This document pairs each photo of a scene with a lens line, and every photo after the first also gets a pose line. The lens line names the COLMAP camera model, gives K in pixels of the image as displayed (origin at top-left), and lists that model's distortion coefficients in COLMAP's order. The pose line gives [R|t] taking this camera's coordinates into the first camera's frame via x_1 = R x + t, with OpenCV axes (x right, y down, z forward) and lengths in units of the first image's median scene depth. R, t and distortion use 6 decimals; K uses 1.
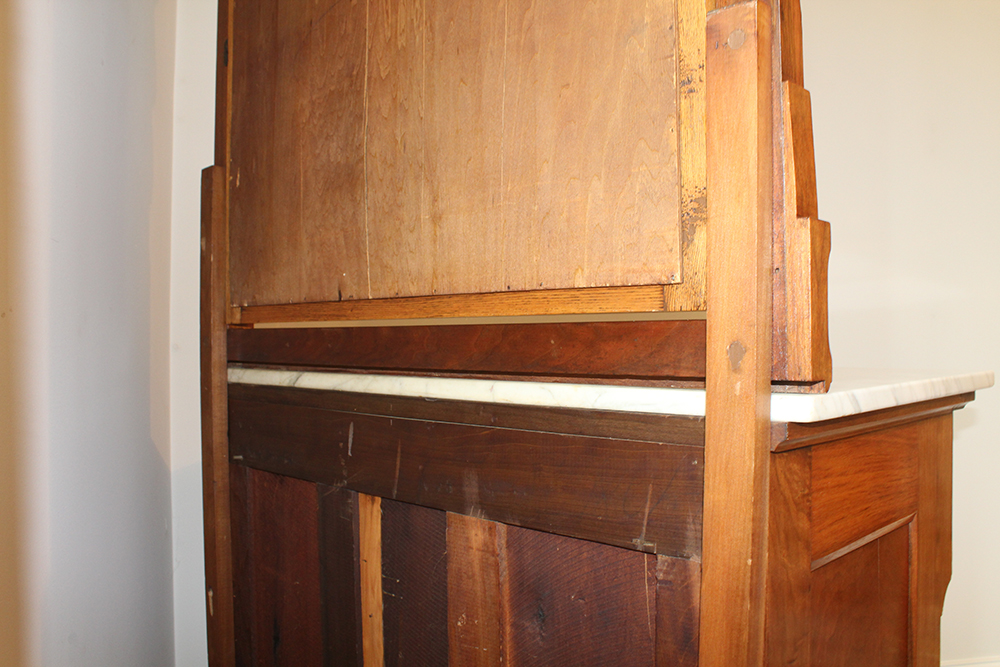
lens RADIAL K [[826.4, 0, 500.0], [0, 826.4, 333.5], [0, 0, 1]] dist [-0.183746, 0.163999]
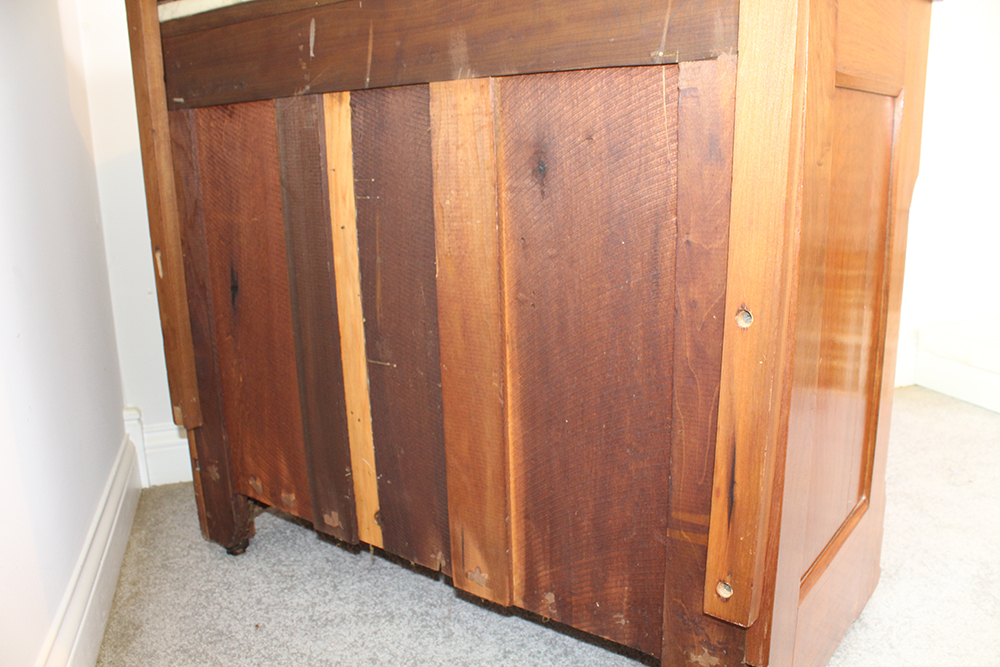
lens RADIAL K [[826.4, 0, 500.0], [0, 826.4, 333.5], [0, 0, 1]] dist [-0.183746, 0.163999]
pose [[0.994275, -0.036618, 0.100380, -0.082292], [0.009967, 0.967131, 0.254083, 0.240059], [-0.106385, -0.251628, 0.961959, 0.038291]]
